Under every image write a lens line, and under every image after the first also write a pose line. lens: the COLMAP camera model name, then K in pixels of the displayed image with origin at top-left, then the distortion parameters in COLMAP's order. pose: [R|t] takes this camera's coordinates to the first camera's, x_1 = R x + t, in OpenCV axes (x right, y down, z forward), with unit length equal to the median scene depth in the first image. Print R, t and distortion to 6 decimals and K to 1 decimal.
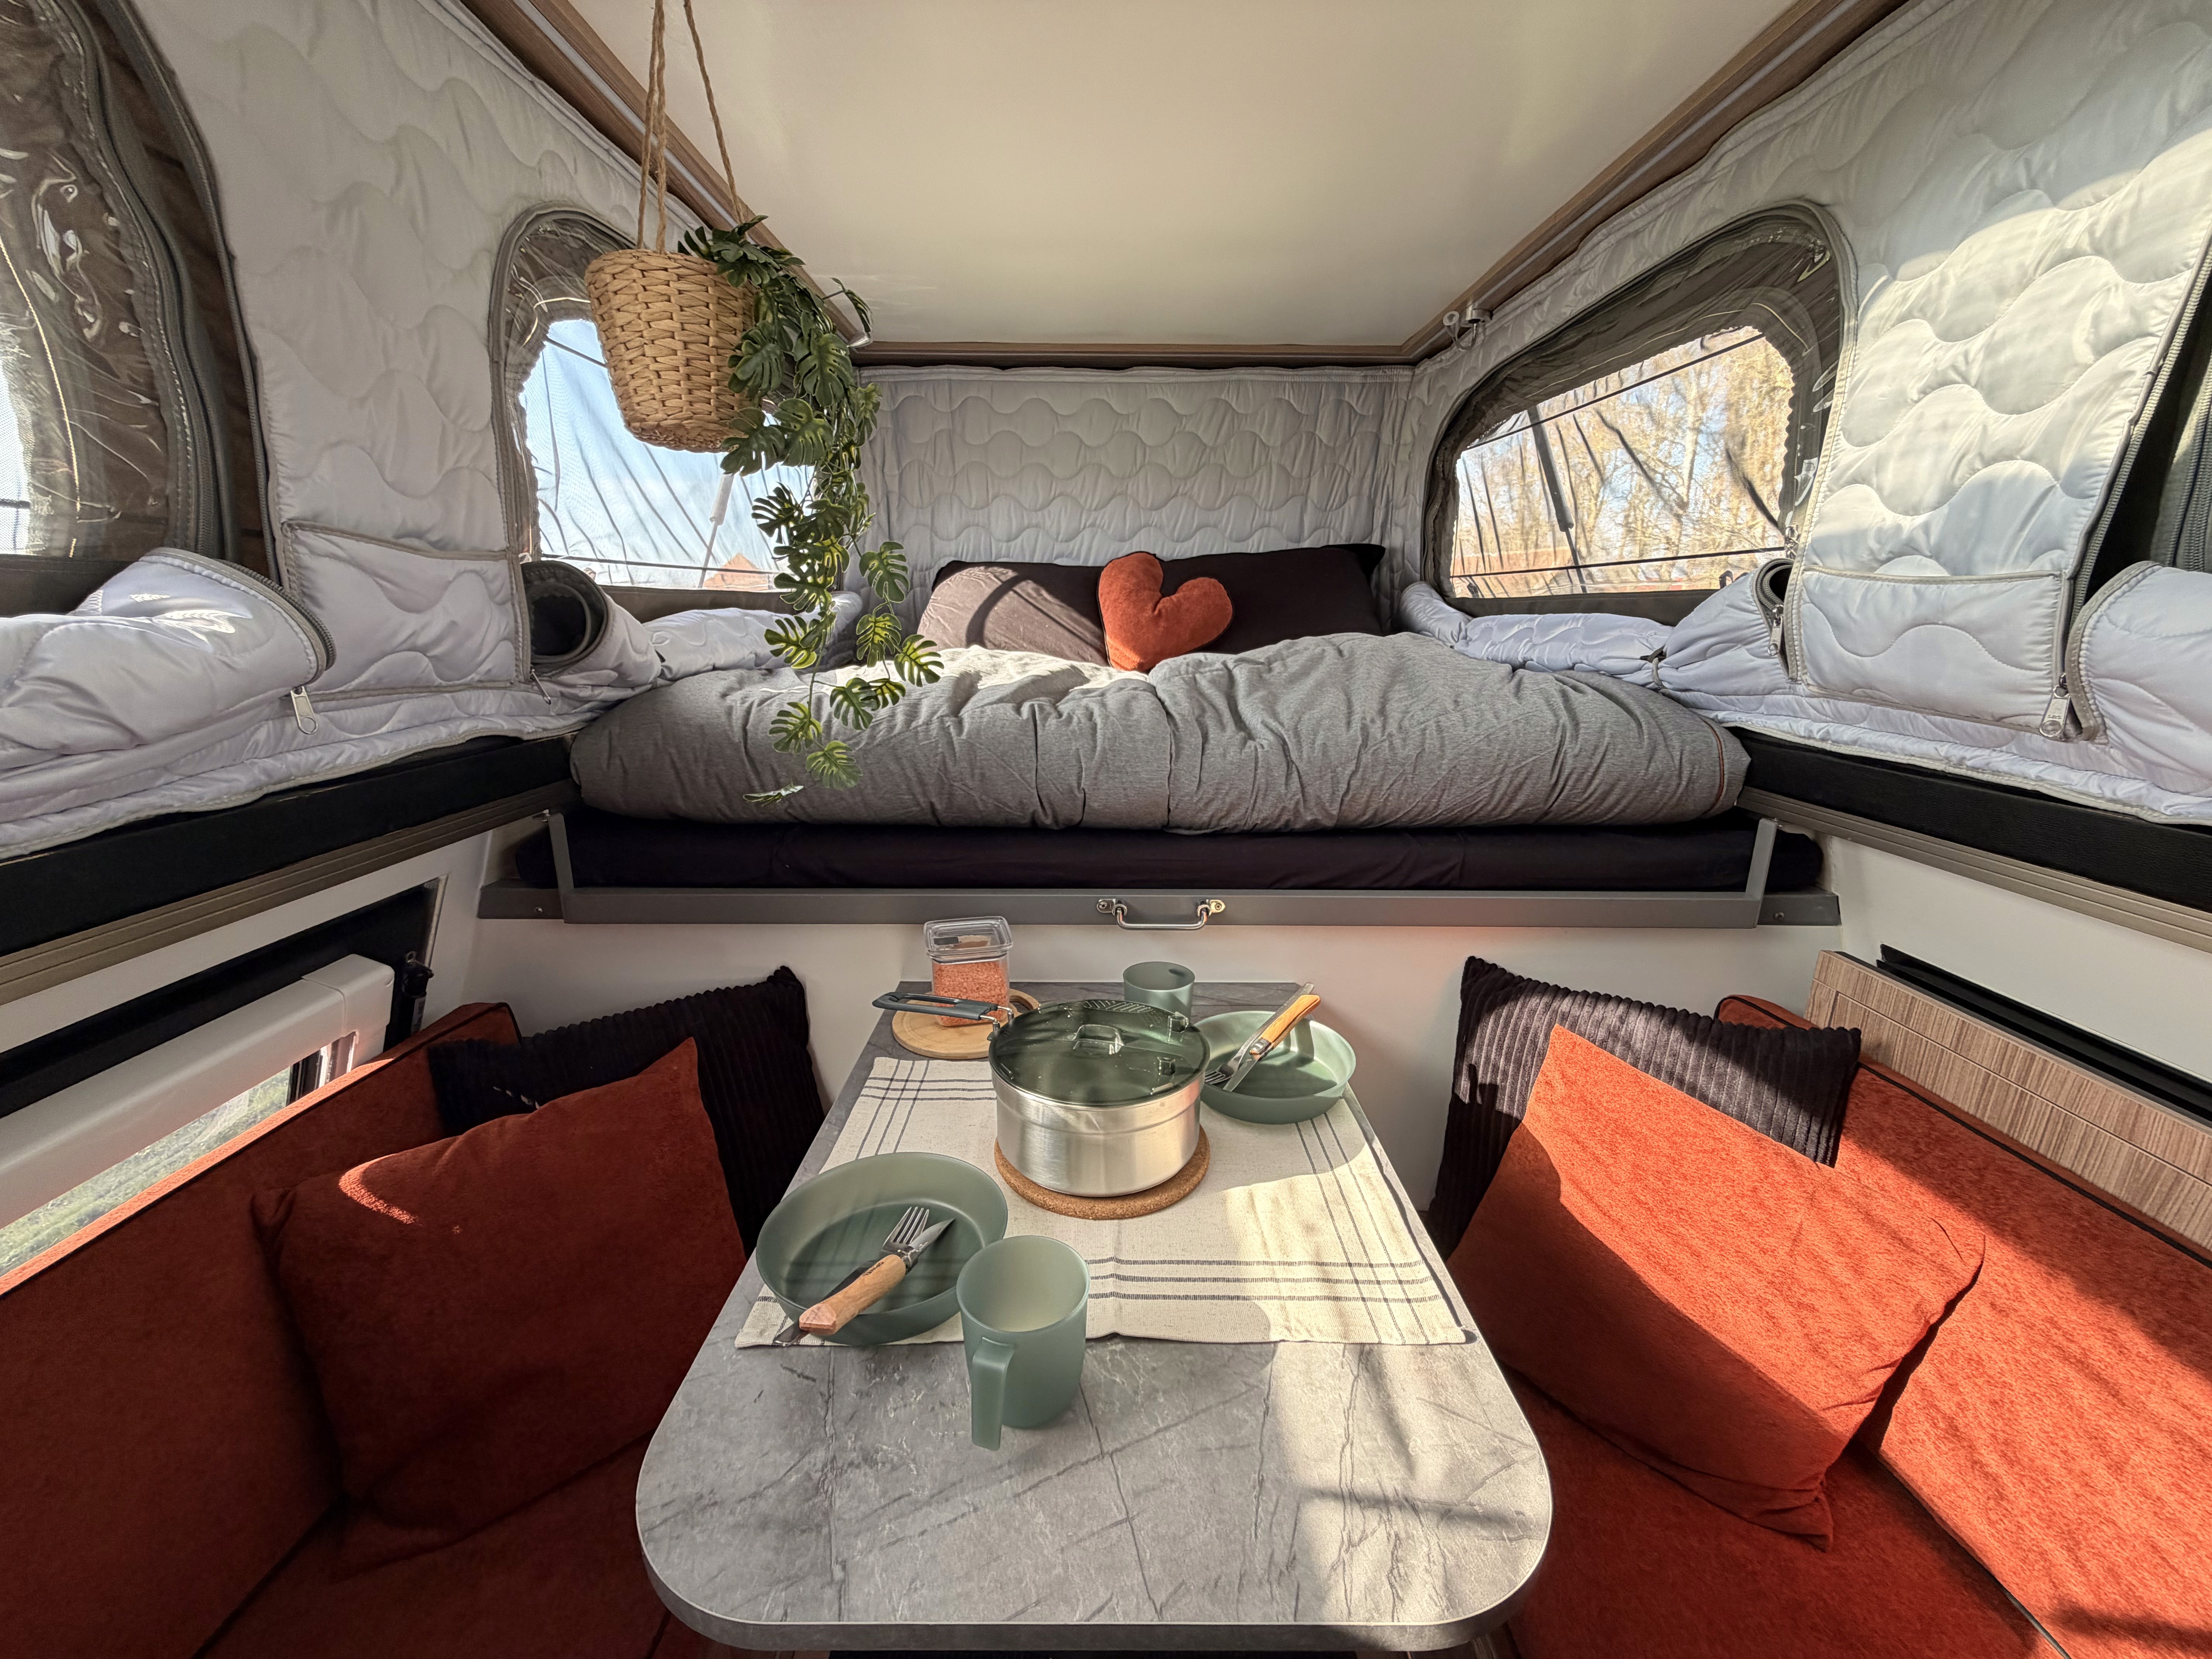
lens RADIAL K [[881.8, 0, 1097.7], [0, 881.8, 839.2], [0, 0, 1]] dist [-0.000502, 0.000867]
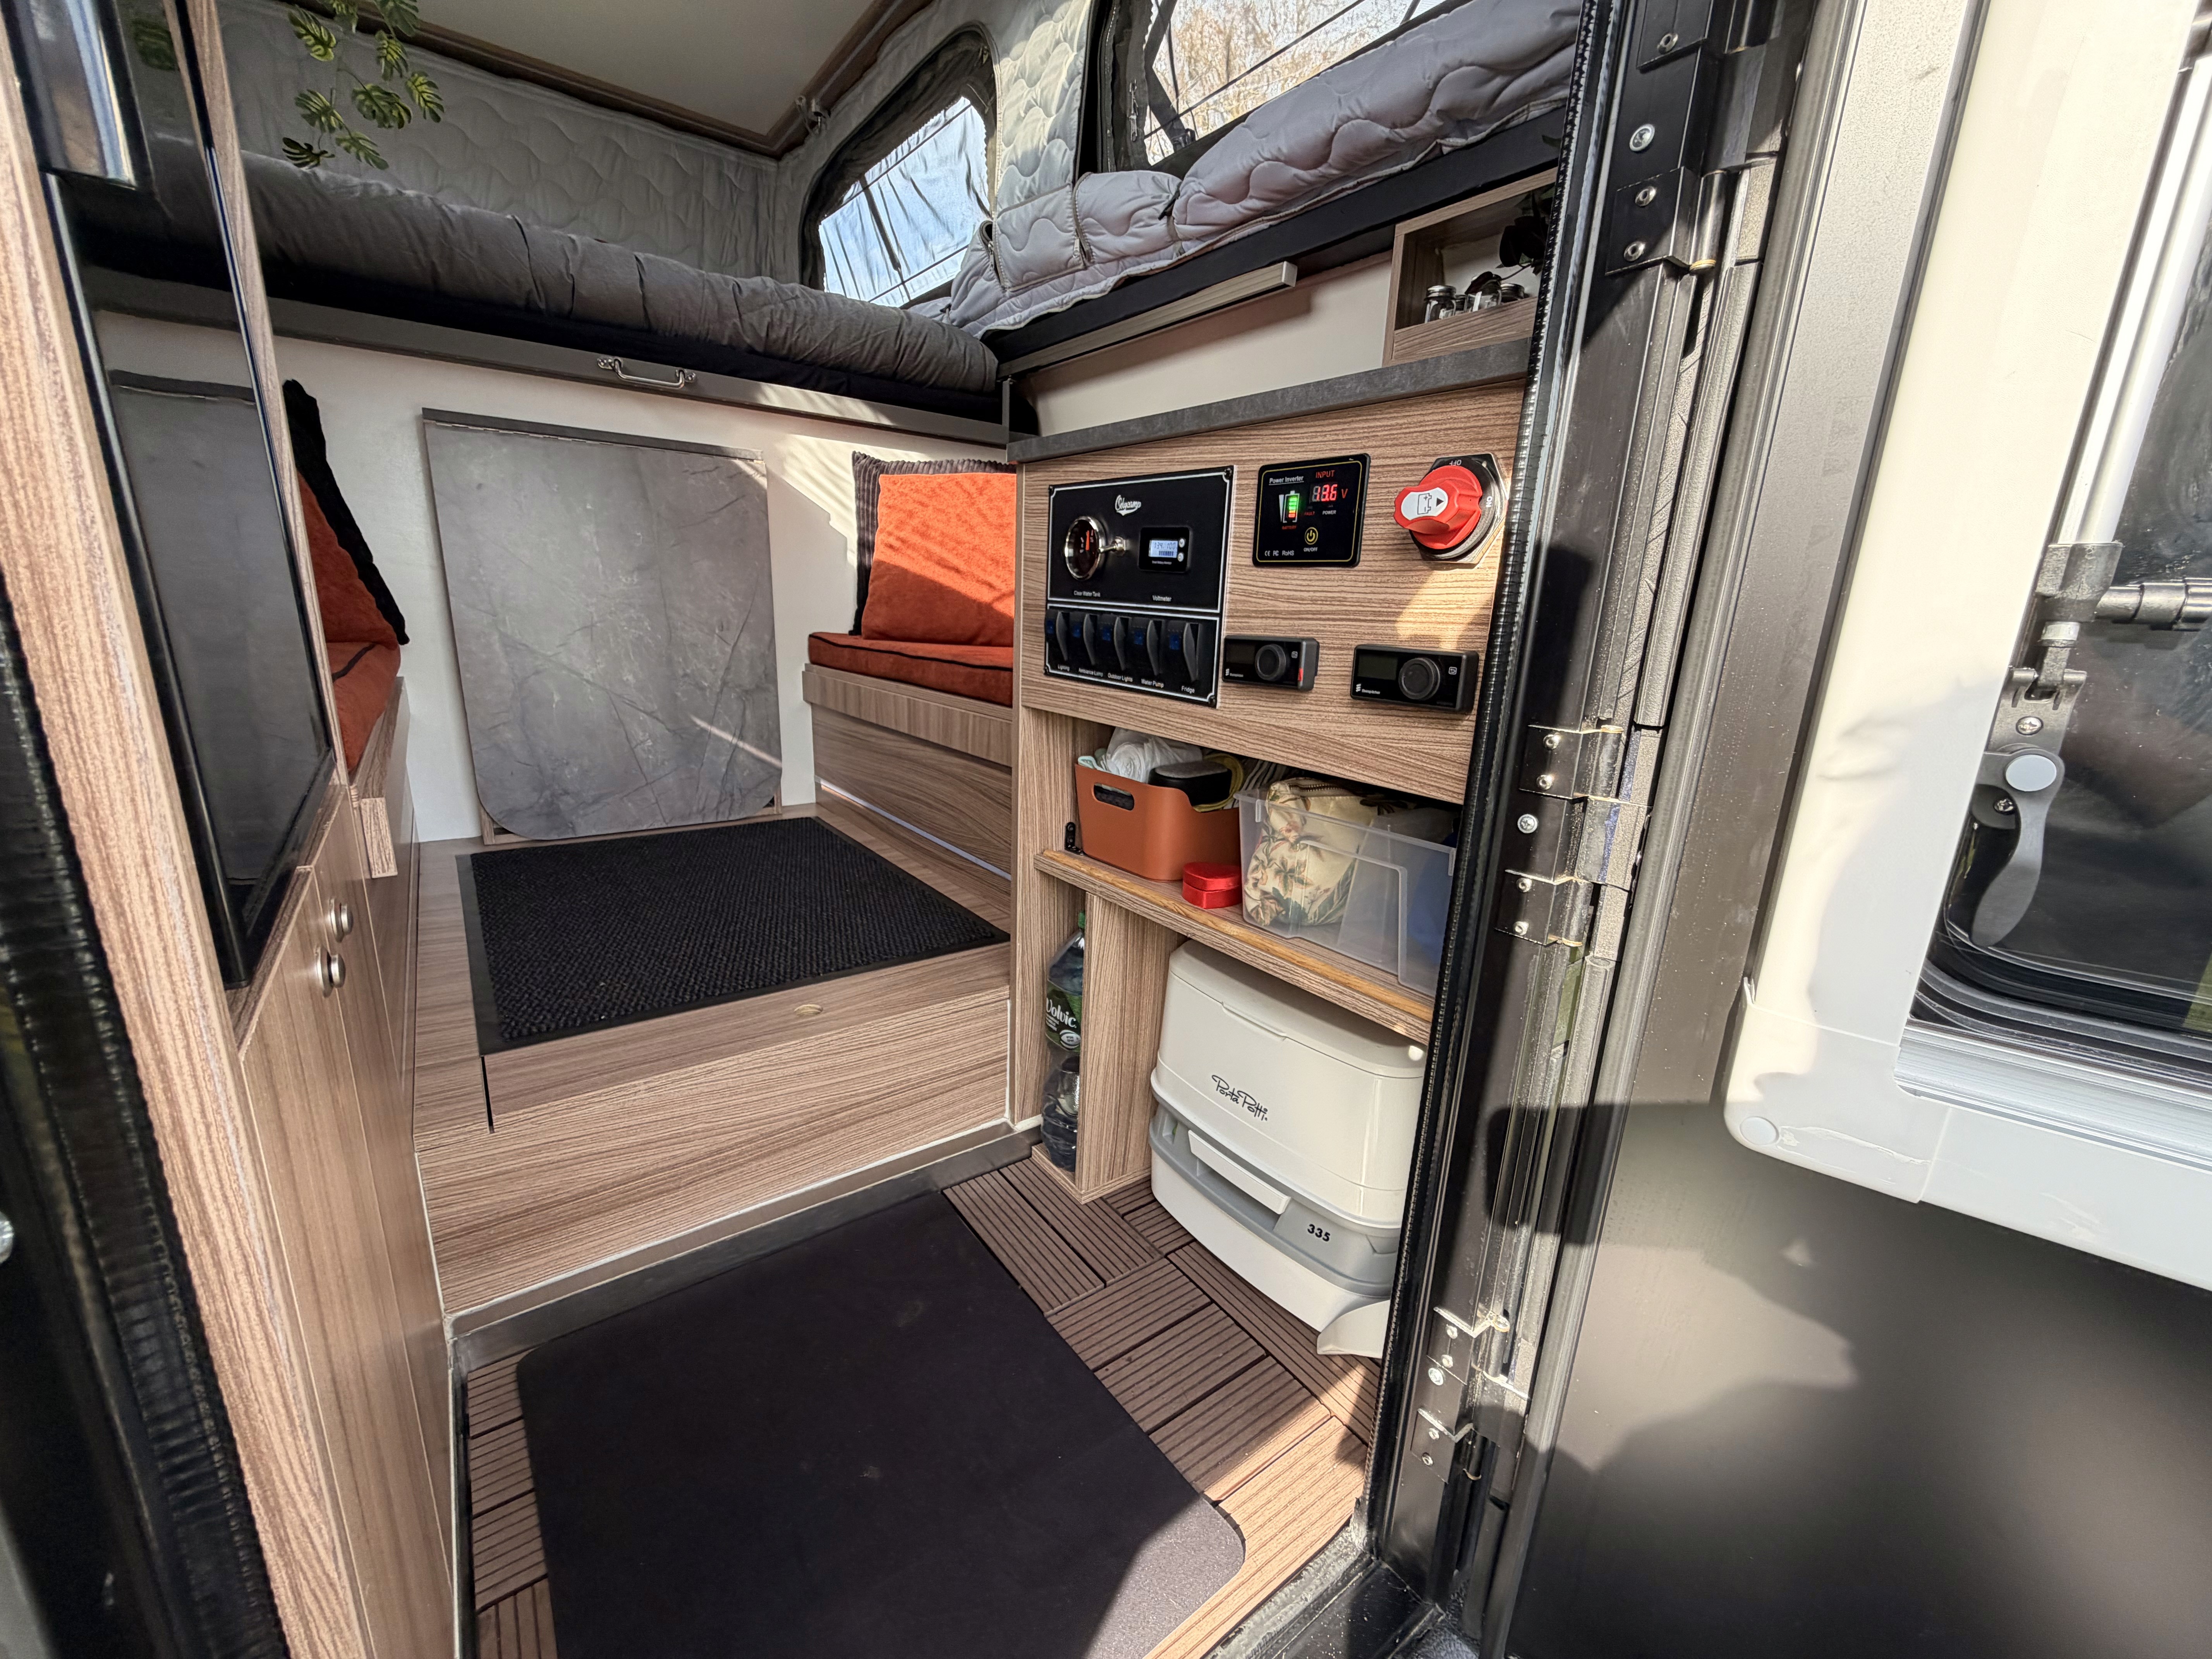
lens RADIAL K [[881.8, 0, 1100.9], [0, 881.8, 825.9], [0, 0, 1]] dist [-0.000502, 0.000867]
pose [[0.803290, -0.126555, 0.581987, -0.304053], [0.117134, 0.991649, 0.053963, 0.945001], [-0.583956, 0.024823, 0.811405, -0.663083]]
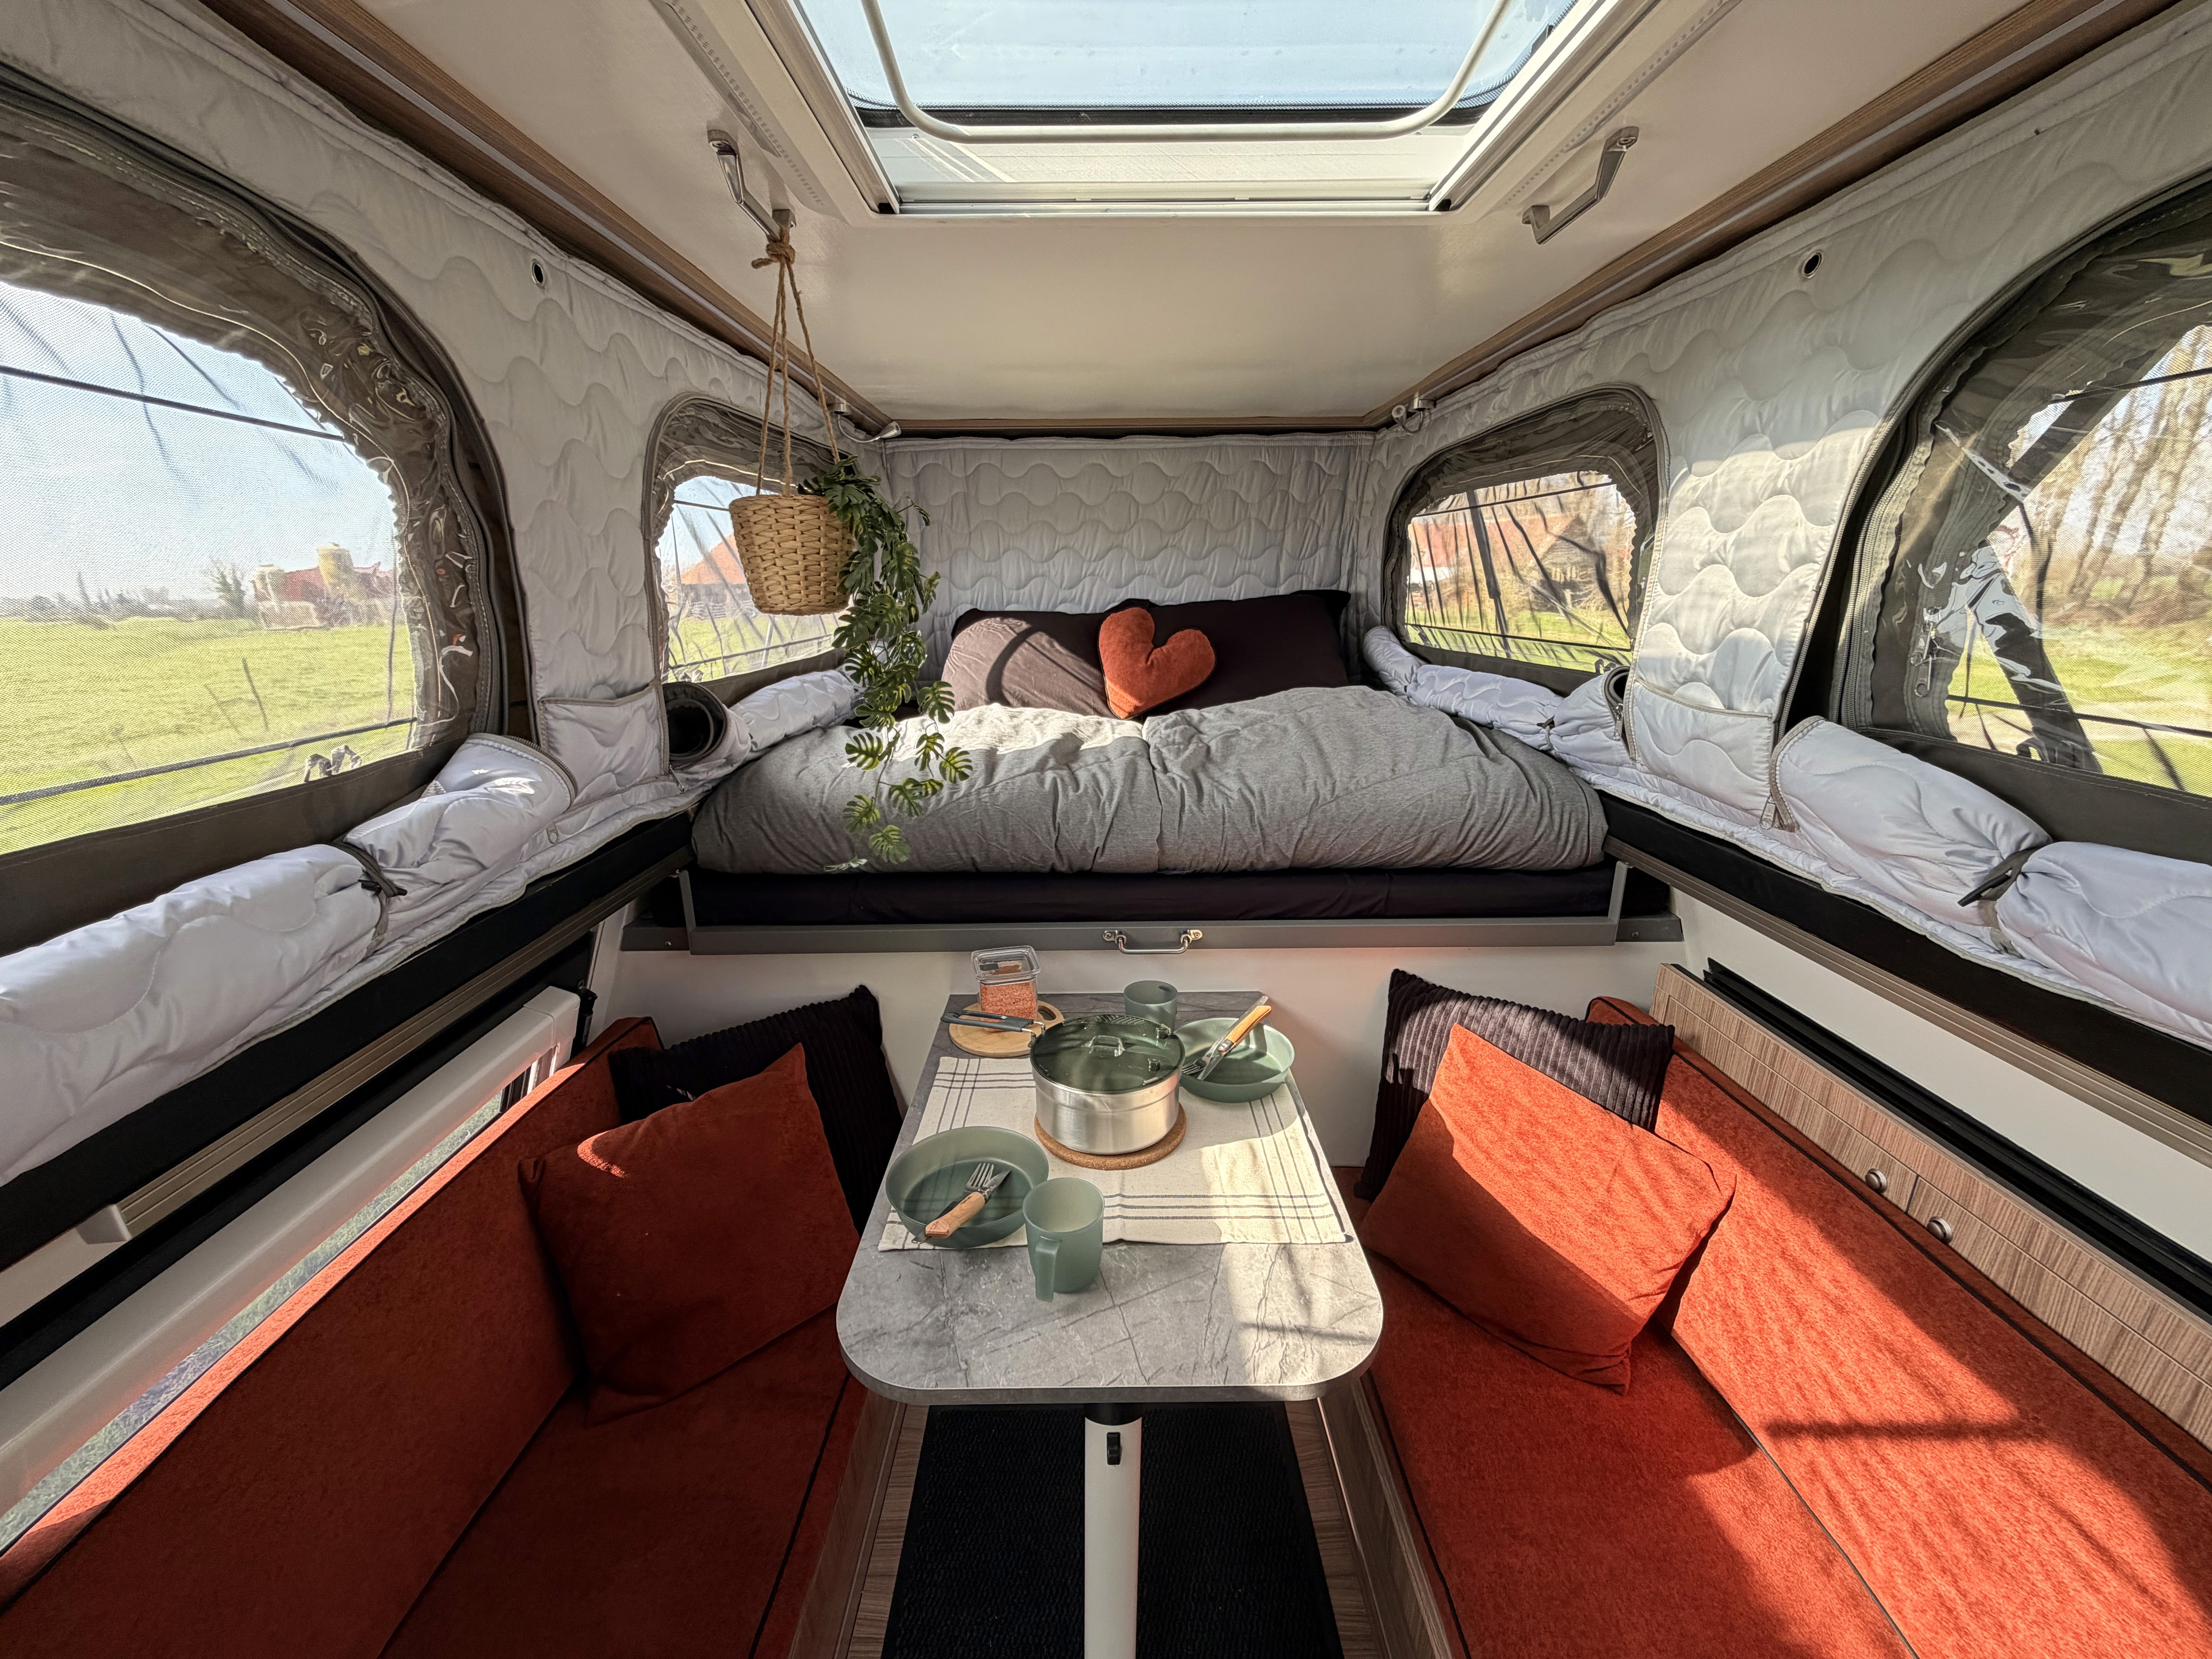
lens RADIAL K [[881.8, 0, 1097.4], [0, 881.8, 835.8], [0, 0, 1]] dist [-0.000502, 0.000867]
pose [[0.999892, -0.014506, -0.002282, -0.005173], [0.014554, 0.999630, 0.022993, -0.116368], [0.001947, -0.023024, 0.999733, -0.334120]]
